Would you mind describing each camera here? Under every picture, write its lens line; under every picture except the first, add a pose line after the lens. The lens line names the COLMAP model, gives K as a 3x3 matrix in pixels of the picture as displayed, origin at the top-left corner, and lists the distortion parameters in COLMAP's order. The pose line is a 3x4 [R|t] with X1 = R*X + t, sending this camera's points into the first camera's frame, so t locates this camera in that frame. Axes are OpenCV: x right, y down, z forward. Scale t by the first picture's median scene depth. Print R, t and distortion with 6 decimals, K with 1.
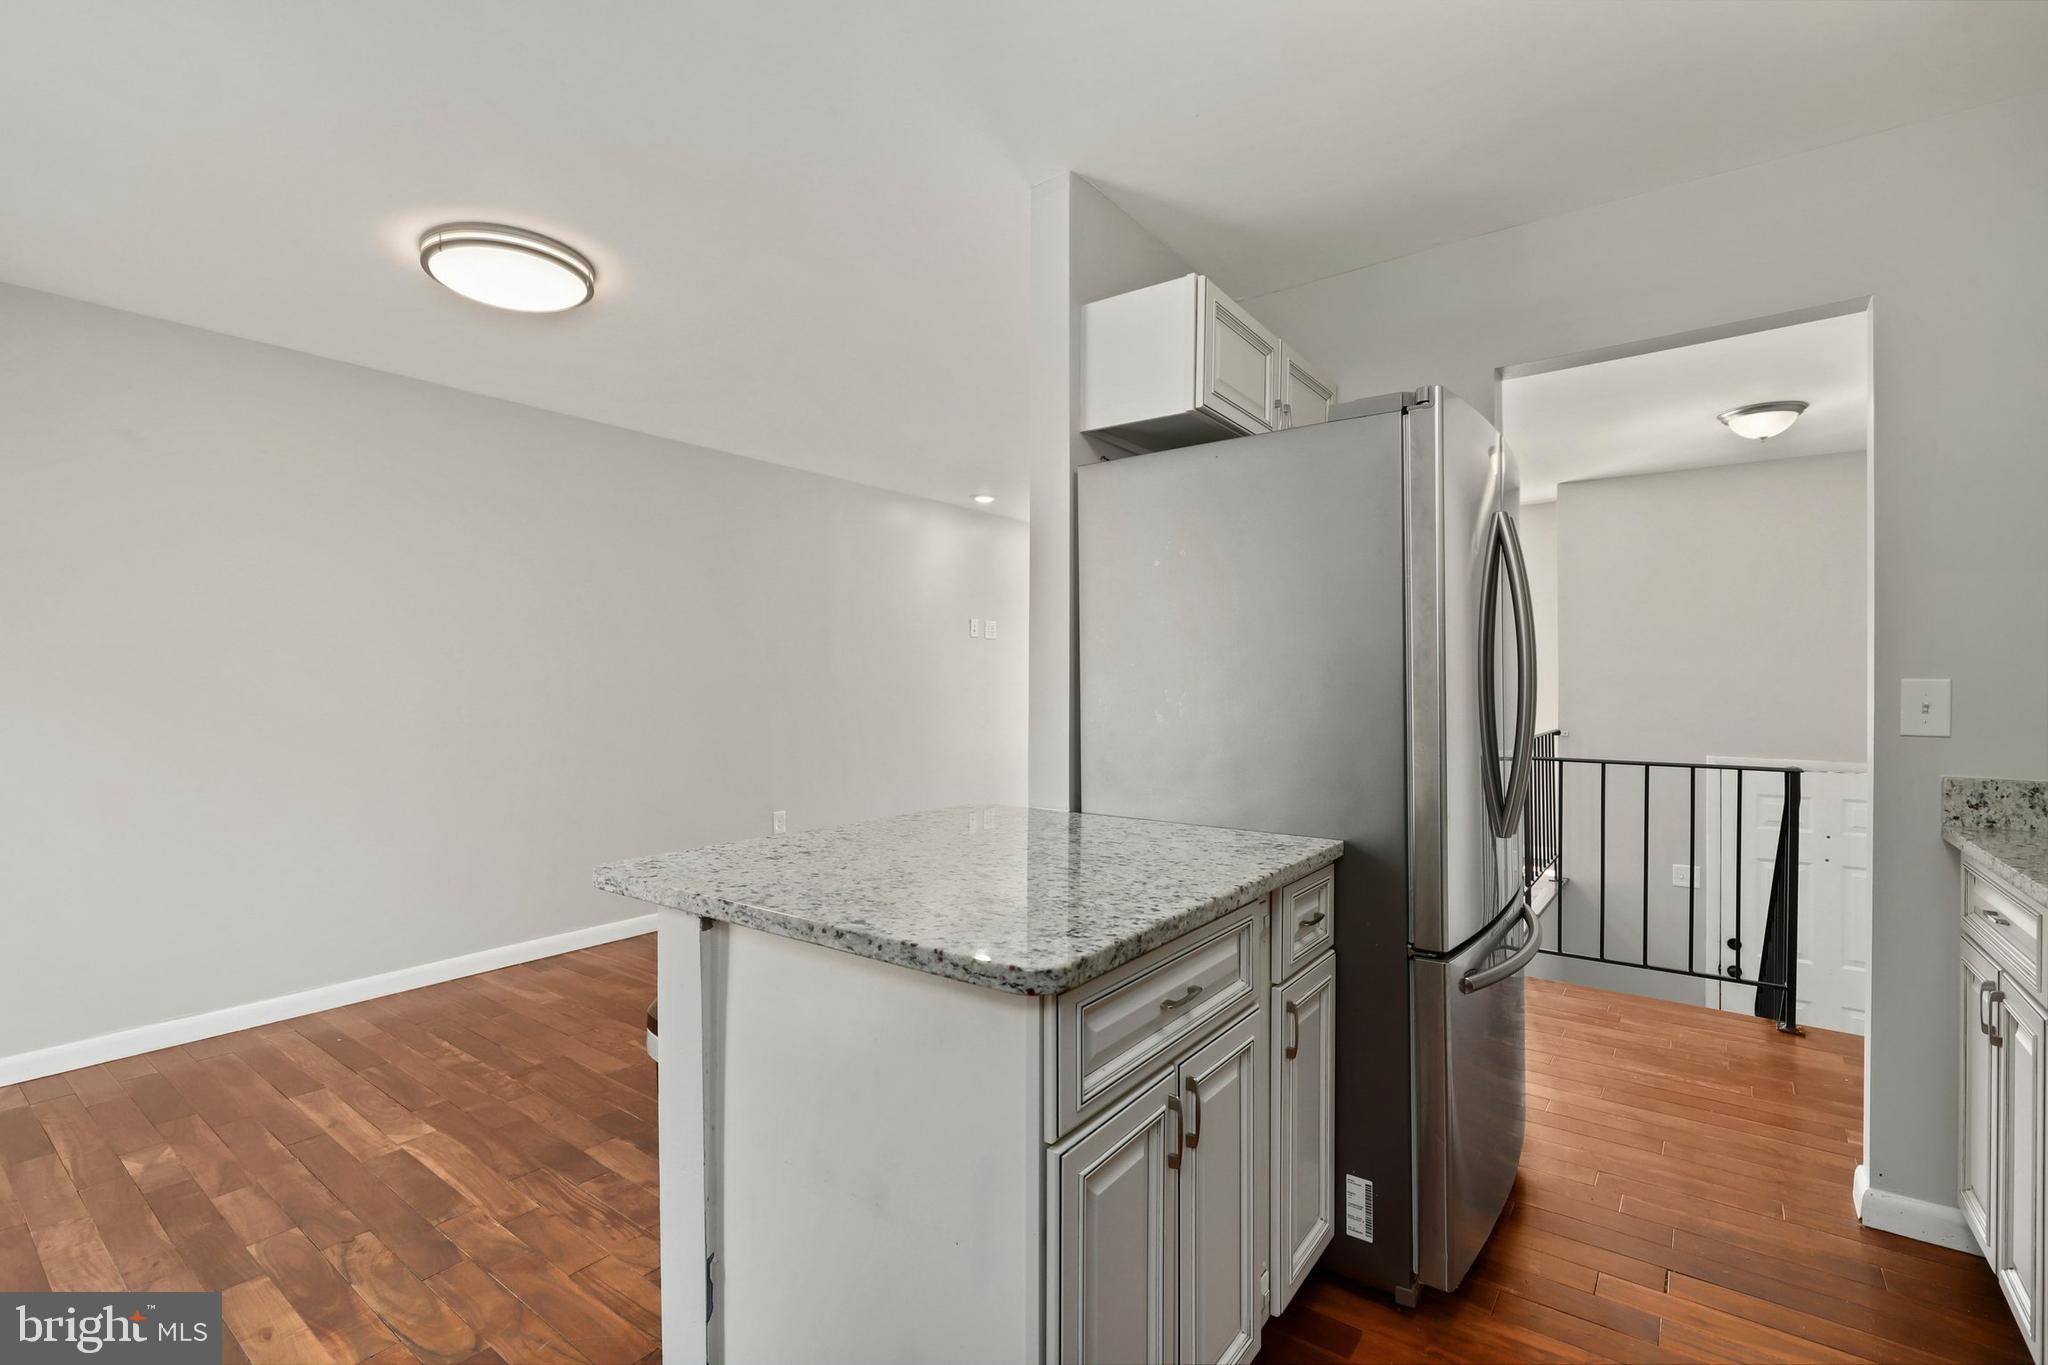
lens RADIAL K [[931.1, 0, 1024.0], [0, 931.1, 687.1], [0, 0, 1]] dist [-0.000219, 0.000568]
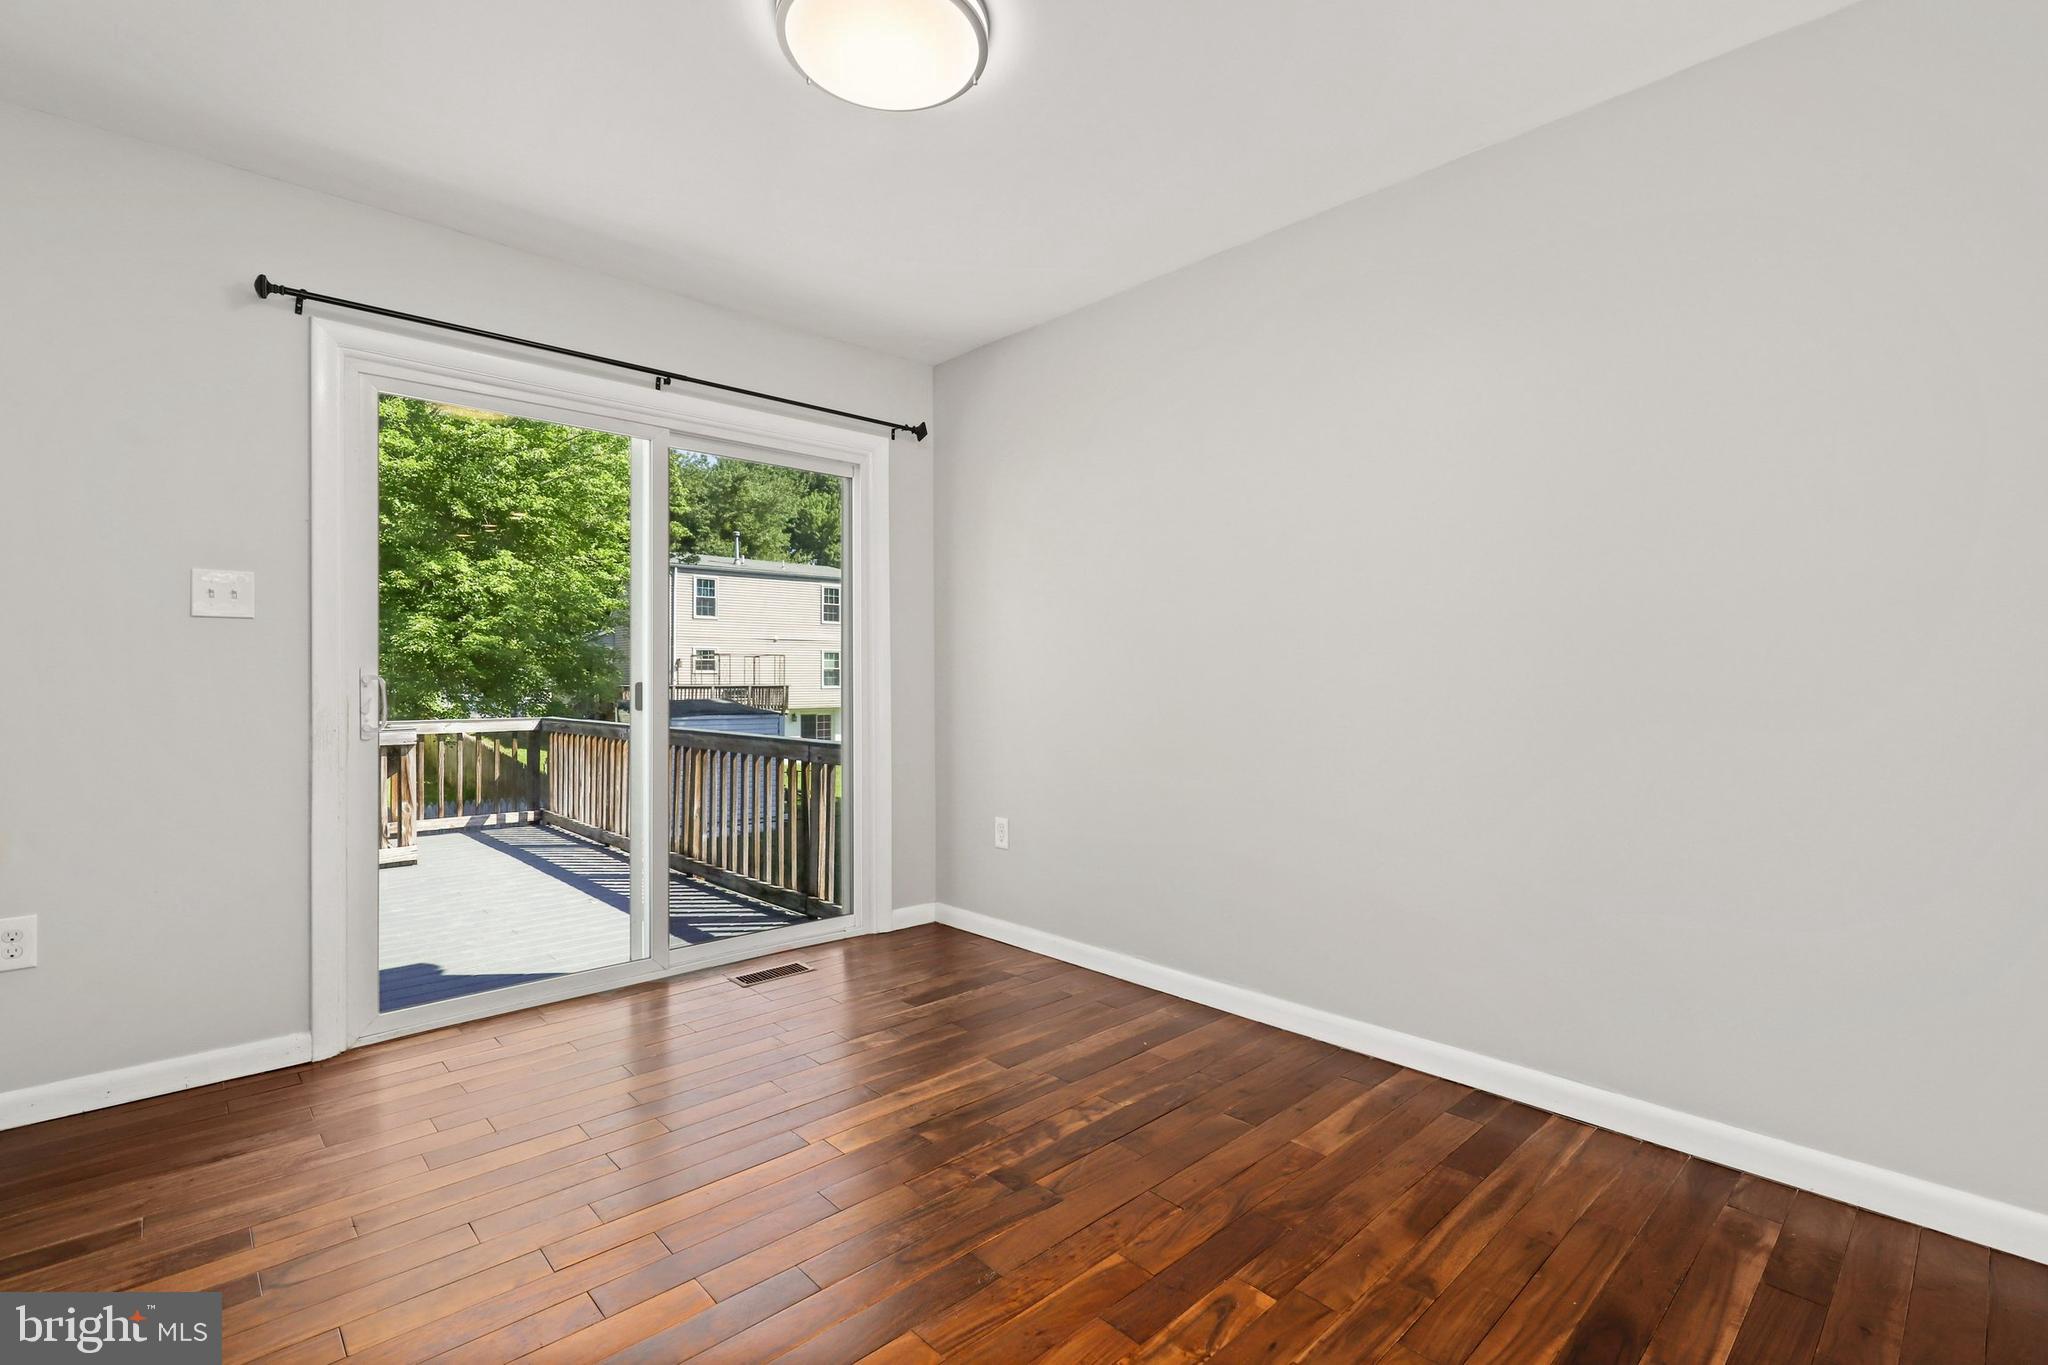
lens RADIAL K [[931.1, 0, 1023.5], [0, 931.1, 681.6], [0, 0, 1]] dist [-0.000219, 0.000568]
pose [[-0.178354, -0.004966, -0.983954, 0.095047], [-0.008068, 0.999961, -0.003585, 0.057423], [0.983933, 0.007299, -0.178387, 0.983060]]
